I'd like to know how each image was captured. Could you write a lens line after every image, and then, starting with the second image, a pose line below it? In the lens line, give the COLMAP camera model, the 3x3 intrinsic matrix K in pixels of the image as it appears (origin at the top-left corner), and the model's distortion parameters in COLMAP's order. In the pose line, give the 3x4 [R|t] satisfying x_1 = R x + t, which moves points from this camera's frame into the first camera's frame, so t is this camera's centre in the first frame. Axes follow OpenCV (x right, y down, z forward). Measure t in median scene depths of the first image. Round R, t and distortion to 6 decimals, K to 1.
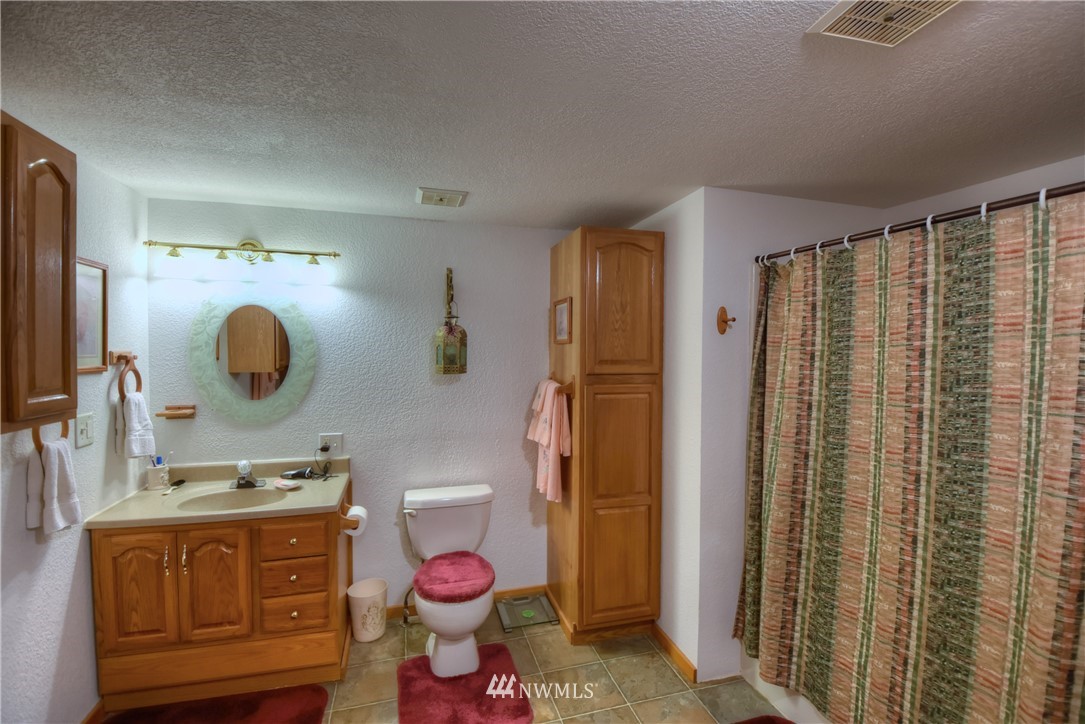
lens RADIAL K [[492.3, 0, 540.5], [0, 492.3, 361.6], [0, 0, 1]] dist [0.003355, -0.001245]
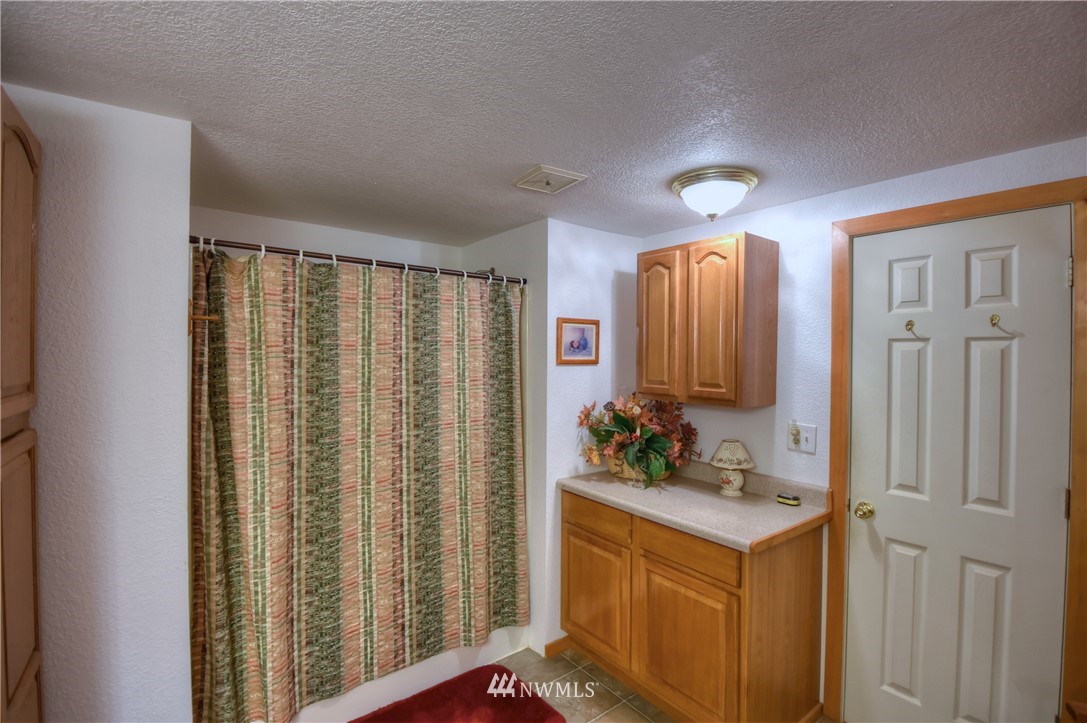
lens RADIAL K [[493.2, 0, 543.1], [0, 493.2, 361.4], [0, 0, 1]] dist [0.003355, -0.001245]
pose [[-0.368829, -0.016979, 0.929342, -0.703748], [0.024572, 0.999306, 0.028009, -0.039828], [-0.929172, 0.033166, -0.368156, 1.162542]]
